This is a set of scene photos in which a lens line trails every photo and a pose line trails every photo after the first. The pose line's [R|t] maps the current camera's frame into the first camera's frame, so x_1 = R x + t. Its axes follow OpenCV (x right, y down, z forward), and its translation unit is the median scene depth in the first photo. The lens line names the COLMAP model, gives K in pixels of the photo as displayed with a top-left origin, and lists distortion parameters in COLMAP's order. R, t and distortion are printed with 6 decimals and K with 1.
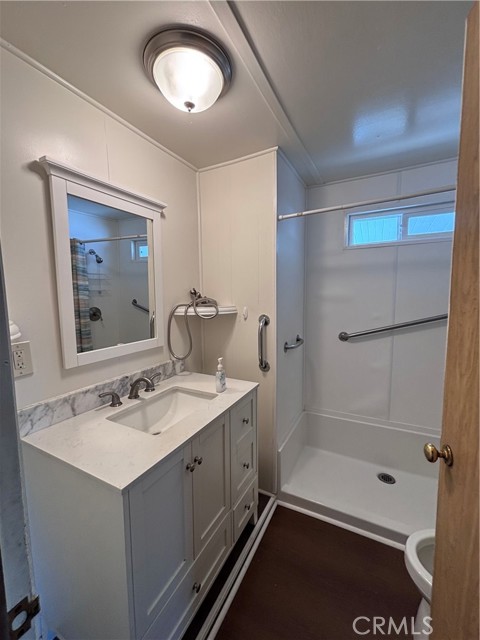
lens RADIAL K [[259.4, 0, 242.0], [0, 259.4, 320.6], [0, 0, 1]] dist [-0.002955, 0.001245]
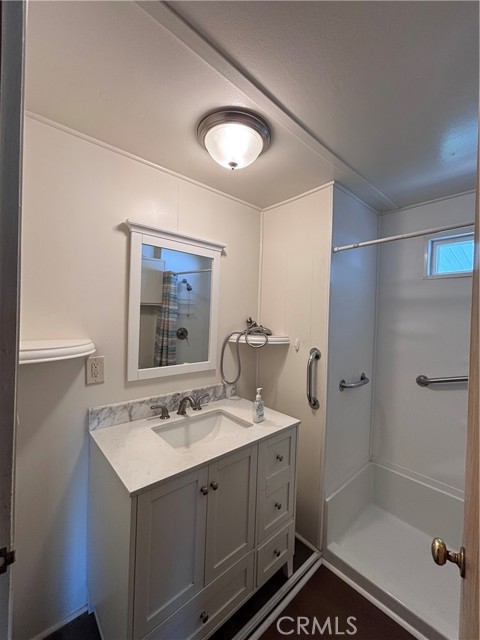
lens RADIAL K [[259.4, 0, 242.8], [0, 259.4, 320.4], [0, 0, 1]] dist [-0.002955, 0.001245]
pose [[0.937689, 0.044805, -0.344575, 0.164697], [-0.075492, 0.994234, -0.076156, -0.032269], [0.339176, 0.097423, 0.935665, -0.001576]]
